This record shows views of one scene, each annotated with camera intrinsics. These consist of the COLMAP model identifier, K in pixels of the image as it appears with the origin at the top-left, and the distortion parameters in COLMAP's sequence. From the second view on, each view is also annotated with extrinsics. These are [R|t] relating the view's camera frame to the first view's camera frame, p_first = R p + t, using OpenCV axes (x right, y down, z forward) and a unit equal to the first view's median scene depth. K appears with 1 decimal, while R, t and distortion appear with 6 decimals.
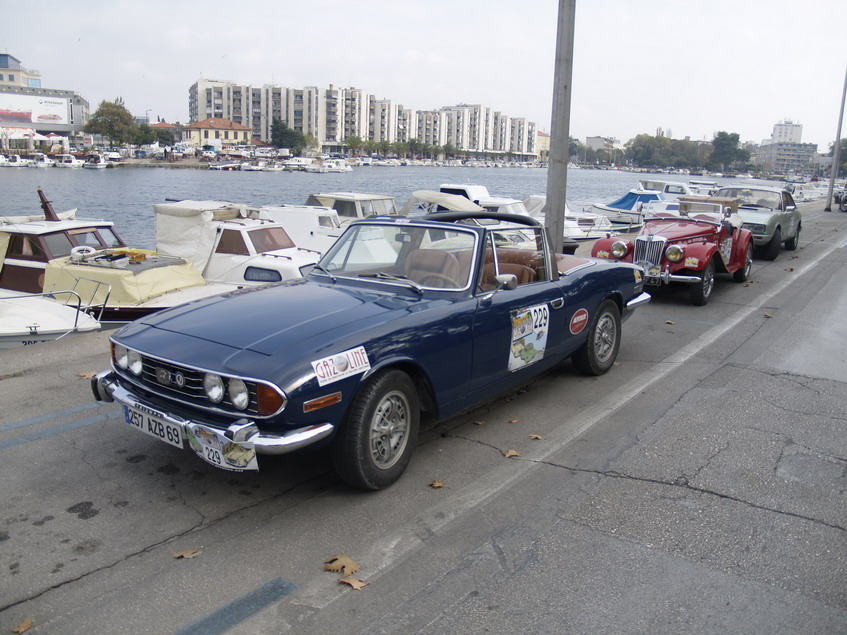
lens RADIAL K [[713.8, 0, 423.5], [0, 713.8, 317.5], [0, 0, 1]] dist [-0.131822, 0.077059]
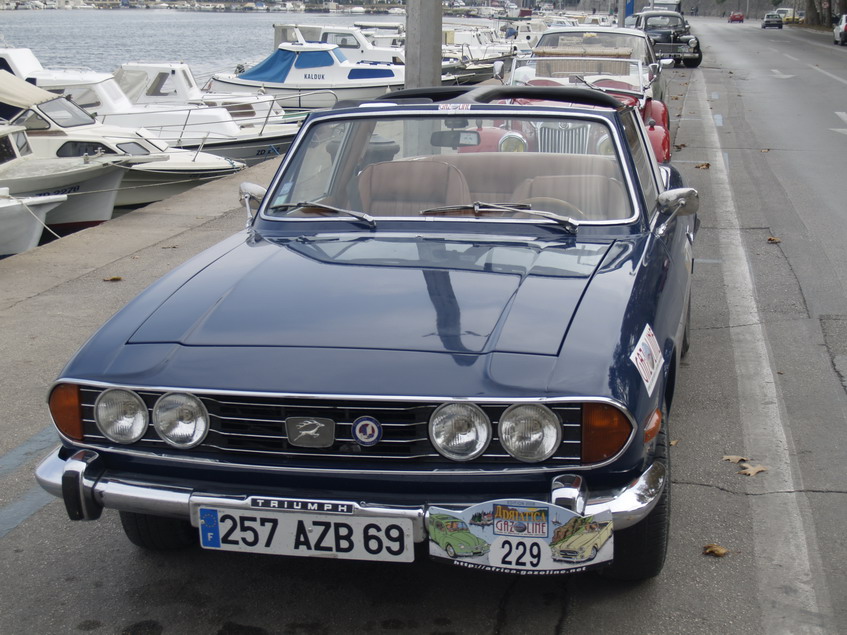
lens RADIAL K [[1432.7, 0, 423.5], [0, 1432.7, 317.5], [0, 0, 1]] dist [-0.121107, -0.016706]
pose [[0.888949, -0.111897, 0.444127, -0.736210], [0.108614, 0.993539, 0.032921, -0.020974], [-0.444941, 0.018973, 0.895359, 0.061512]]
